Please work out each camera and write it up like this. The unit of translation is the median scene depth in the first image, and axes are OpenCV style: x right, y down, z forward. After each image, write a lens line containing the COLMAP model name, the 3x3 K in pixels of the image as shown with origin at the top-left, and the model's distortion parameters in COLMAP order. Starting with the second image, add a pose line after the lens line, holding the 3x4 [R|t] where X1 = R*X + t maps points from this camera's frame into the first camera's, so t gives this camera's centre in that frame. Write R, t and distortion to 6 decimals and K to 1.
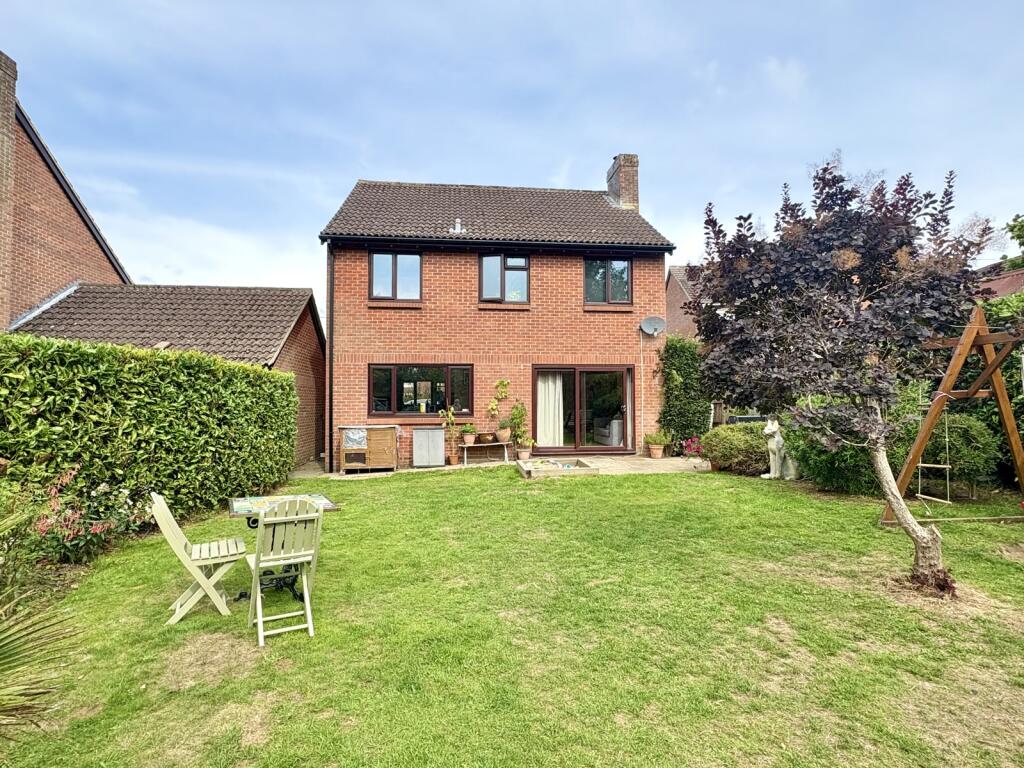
lens RADIAL K [[511.2, 0, 513.7], [0, 511.2, 379.5], [0, 0, 1]] dist [-0.001435, -0.000895]
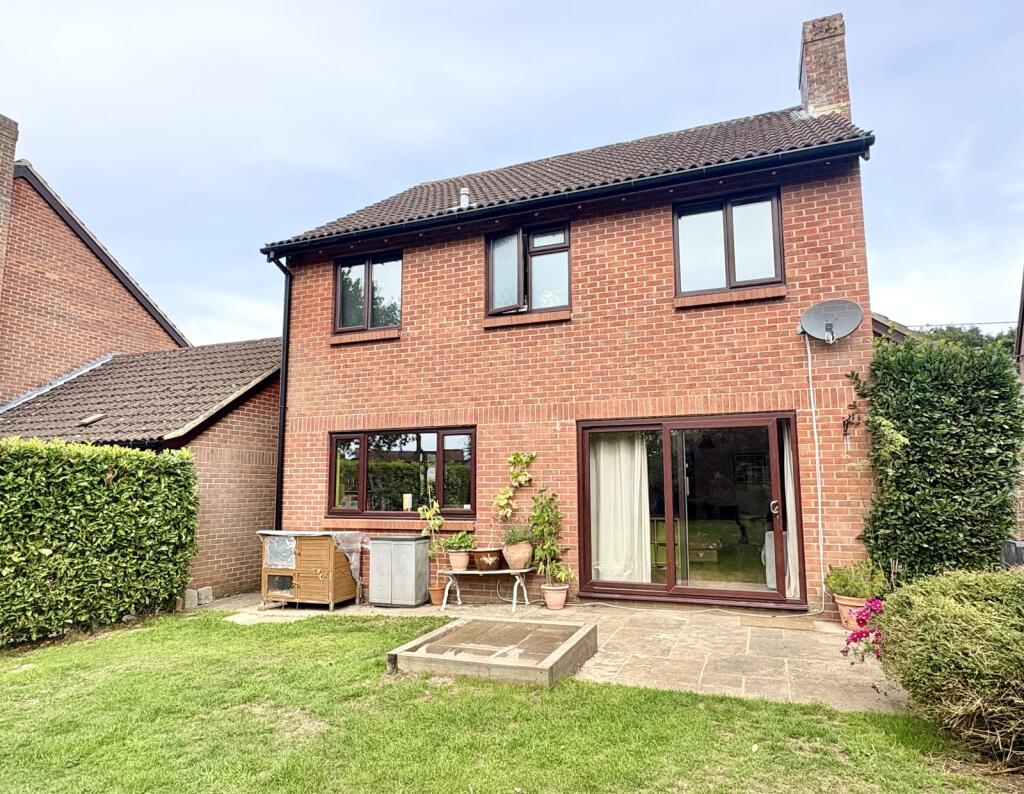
lens RADIAL K [[621.9, 0, 511.6], [0, 621.9, 405.1], [0, 0, 1]] dist [-0.005326, 0.002351]
pose [[0.885786, -0.061617, -0.459985, 0.273297], [0.023819, 0.995877, -0.087534, 0.009042], [0.463482, 0.066580, 0.883601, 0.401897]]
